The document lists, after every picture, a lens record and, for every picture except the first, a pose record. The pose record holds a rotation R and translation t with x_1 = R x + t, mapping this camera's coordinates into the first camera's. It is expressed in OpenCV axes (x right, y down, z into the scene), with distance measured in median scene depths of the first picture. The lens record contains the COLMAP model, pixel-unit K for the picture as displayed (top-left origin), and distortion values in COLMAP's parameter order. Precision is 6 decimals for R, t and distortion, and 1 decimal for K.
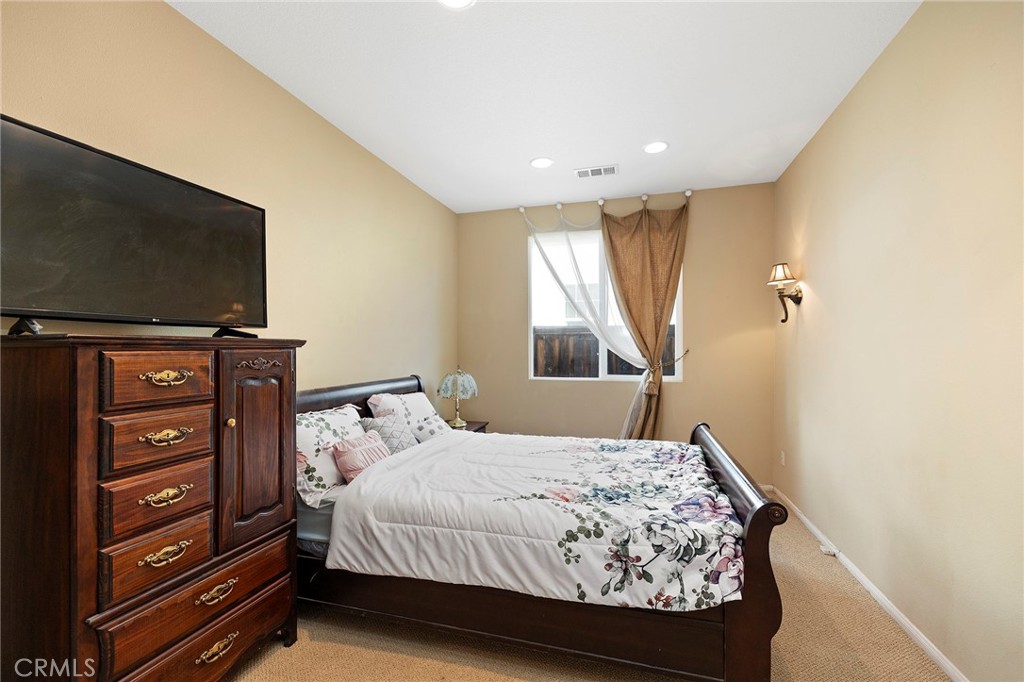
lens RADIAL K [[432.0, 0, 510.4], [0, 432.0, 344.3], [0, 0, 1]] dist [-0.000782, 0.000695]
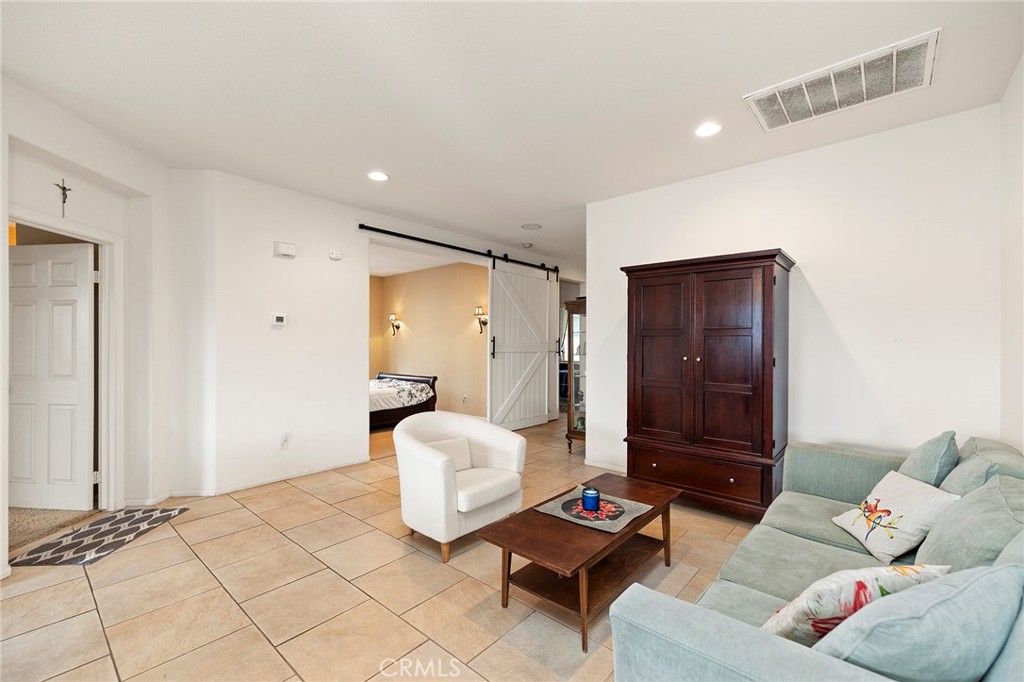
lens RADIAL K [[432.0, 0, 508.9], [0, 432.0, 344.8], [0, 0, 1]] dist [-0.000782, 0.000695]
pose [[0.417178, 0.004435, 0.908814, -3.121381], [-0.001806, 0.999990, -0.004050, 0.031228], [-0.908823, 0.000048, 0.417182, -1.596115]]
